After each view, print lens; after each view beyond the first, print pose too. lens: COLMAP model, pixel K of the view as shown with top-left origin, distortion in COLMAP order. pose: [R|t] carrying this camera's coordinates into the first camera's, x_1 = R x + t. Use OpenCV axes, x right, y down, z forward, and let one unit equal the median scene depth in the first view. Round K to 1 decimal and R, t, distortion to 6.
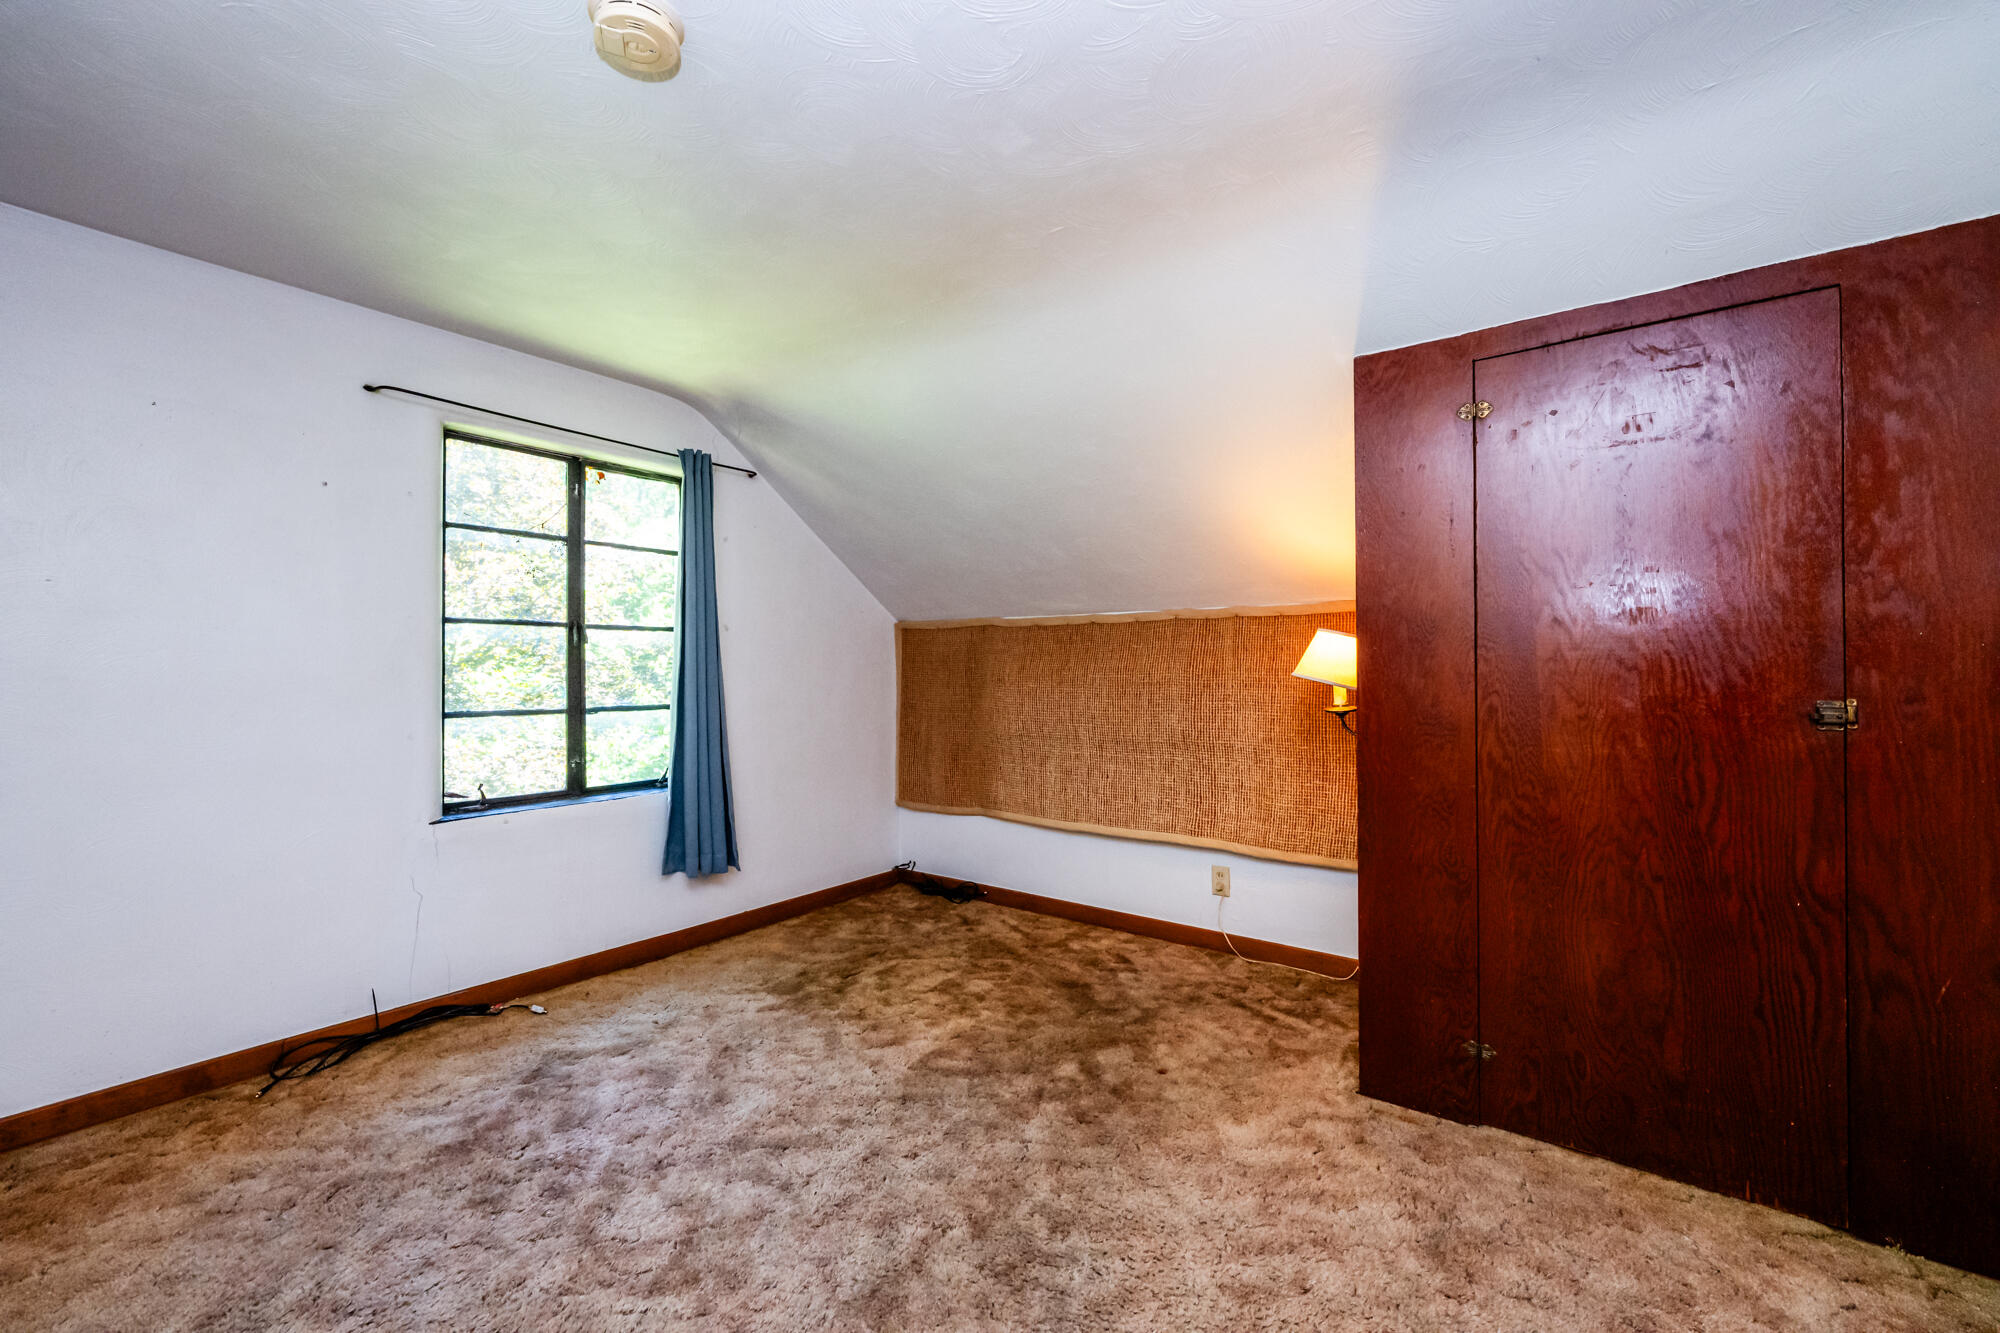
lens RADIAL K [[817.1, 0, 995.4], [0, 817.1, 670.6], [0, 0, 1]] dist [-0.000520, 0.000076]
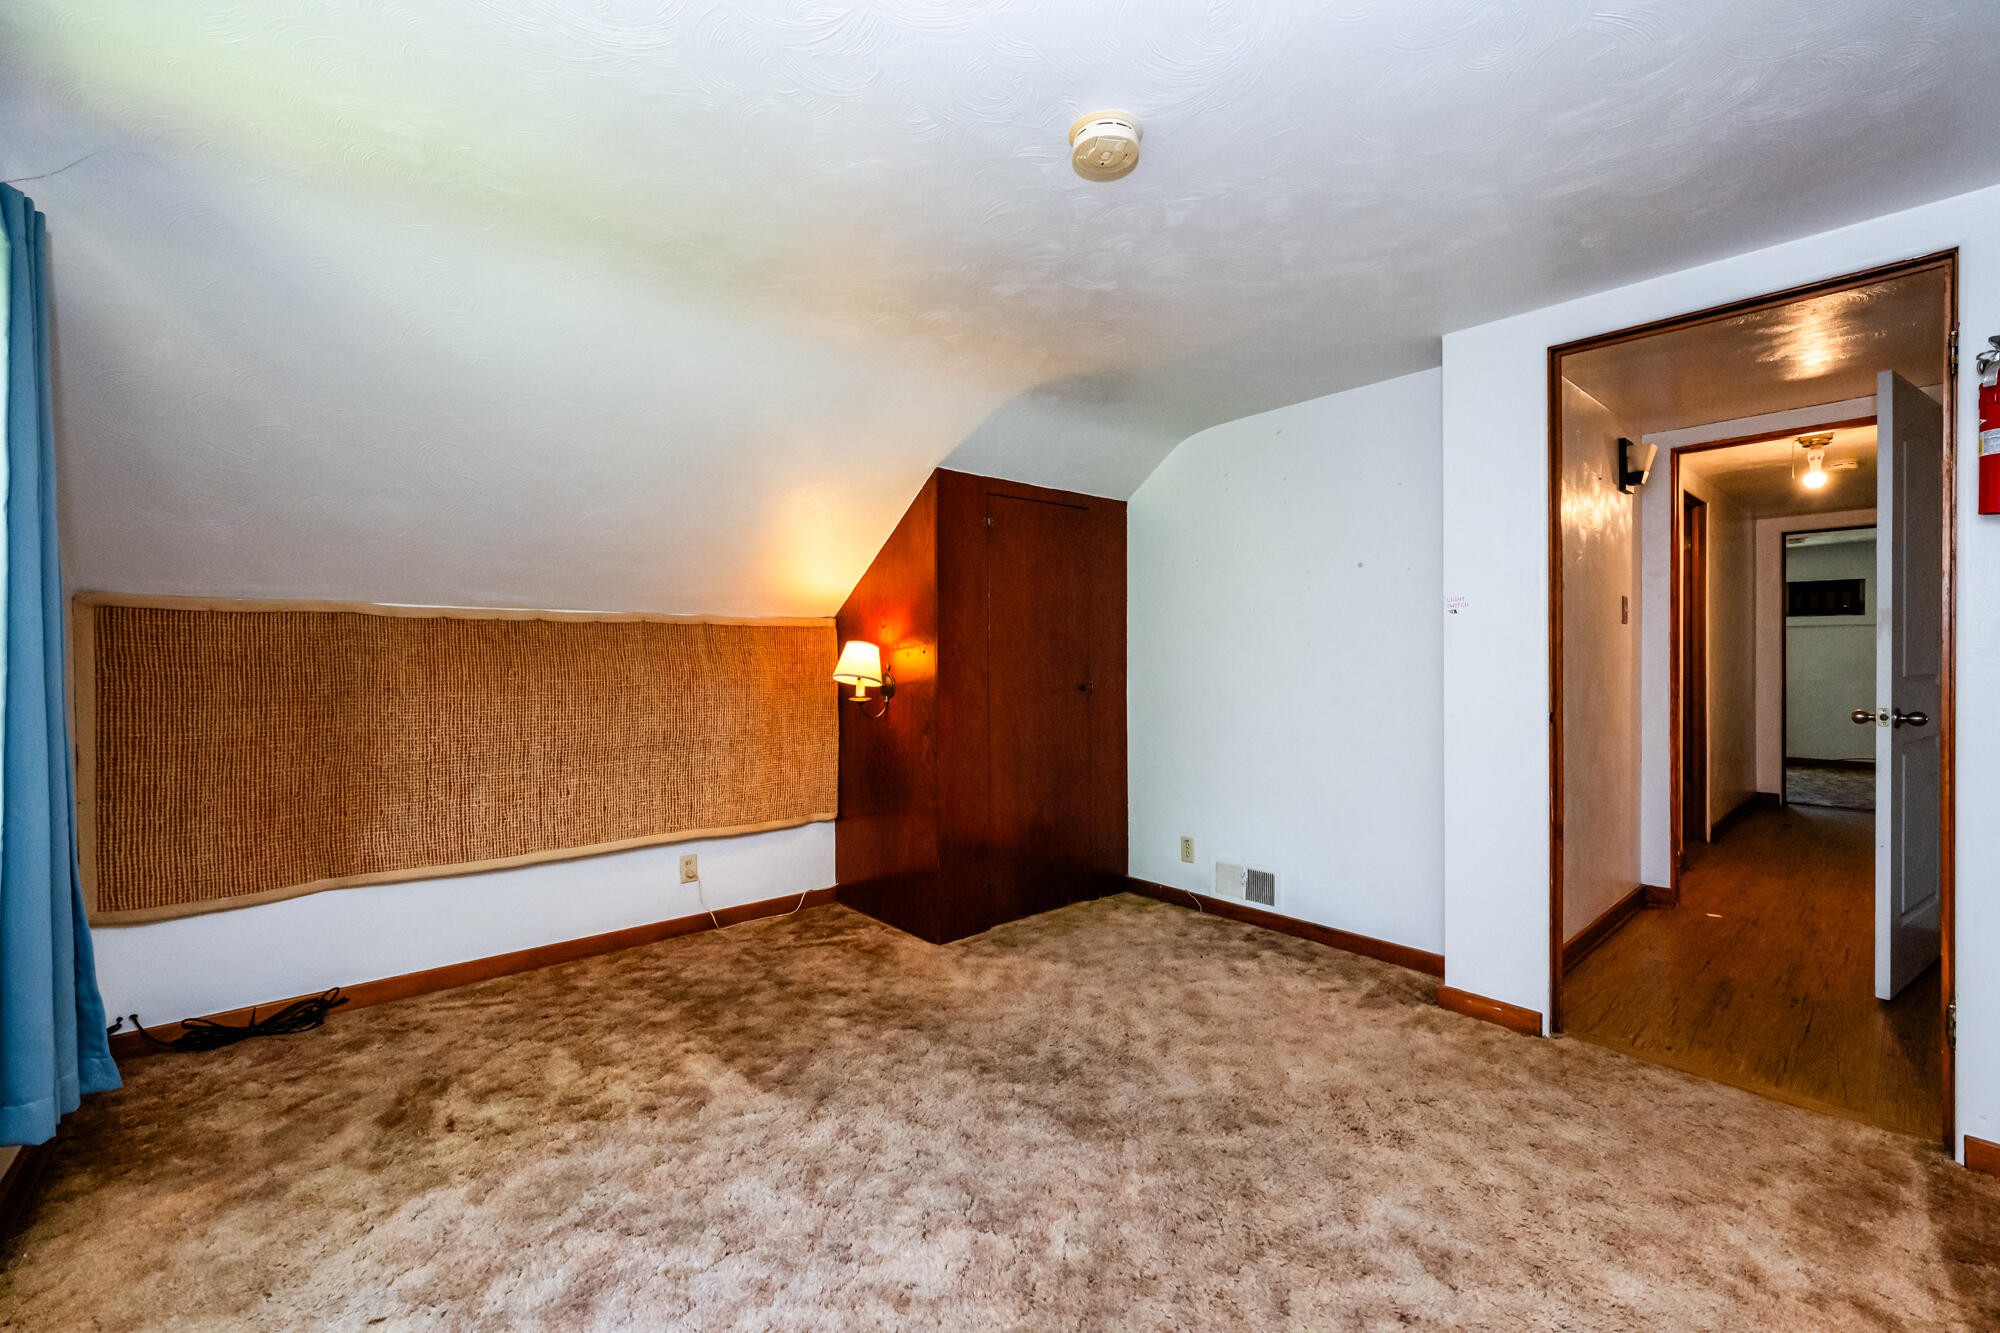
lens RADIAL K [[817.1, 0, 994.9], [0, 817.1, 665.8], [0, 0, 1]] dist [-0.000520, 0.000076]
pose [[0.208351, -0.002364, 0.978051, -0.722017], [0.008431, 0.999964, 0.000621, -0.007607], [-0.978018, 0.008117, 0.208363, 0.393671]]
